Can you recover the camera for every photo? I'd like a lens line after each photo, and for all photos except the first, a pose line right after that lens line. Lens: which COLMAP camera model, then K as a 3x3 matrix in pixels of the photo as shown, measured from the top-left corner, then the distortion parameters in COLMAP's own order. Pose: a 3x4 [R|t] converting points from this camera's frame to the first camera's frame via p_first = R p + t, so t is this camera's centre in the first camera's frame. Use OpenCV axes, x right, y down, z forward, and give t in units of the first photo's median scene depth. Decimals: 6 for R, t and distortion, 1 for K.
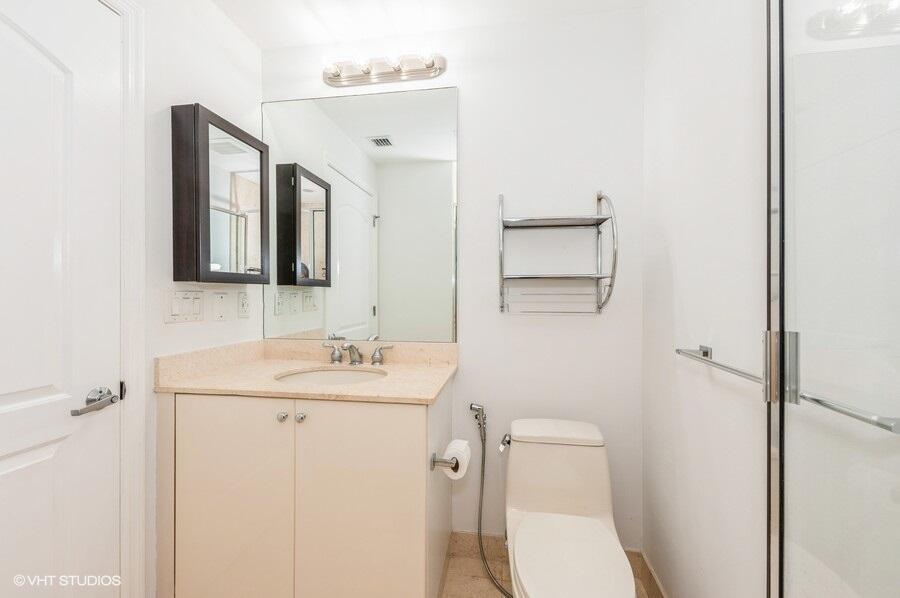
lens RADIAL K [[344.4, 0, 450.0], [0, 344.4, 299.0], [0, 0, 1]] dist [0.014977, -0.007126]
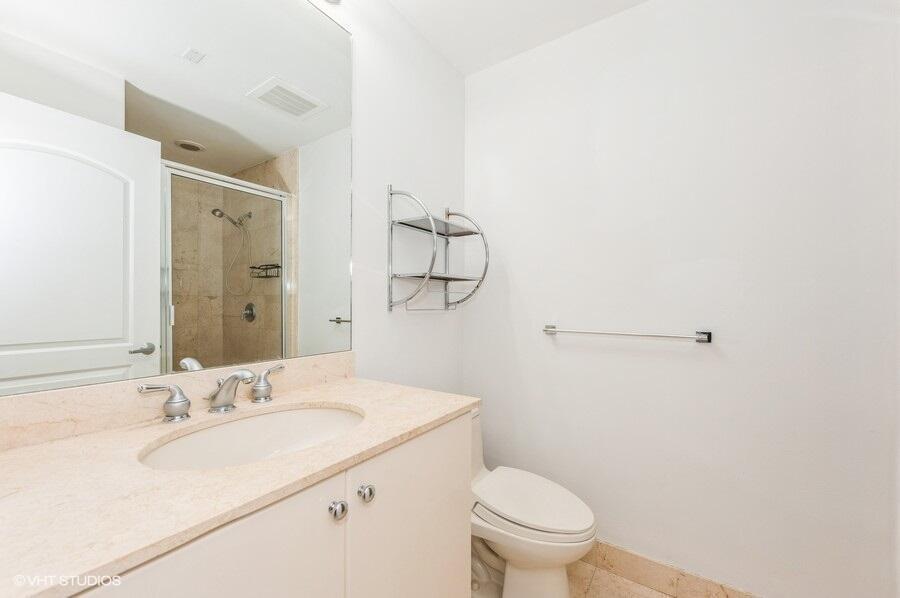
lens RADIAL K [[344.4, 0, 450.0], [0, 344.4, 299.0], [0, 0, 1]] dist [0.014977, -0.007126]
pose [[0.448057, 0.011524, 0.893931, -0.619284], [0.004794, 0.999872, -0.015293, 0.018659], [-0.893992, 0.011138, 0.447945, 0.425276]]
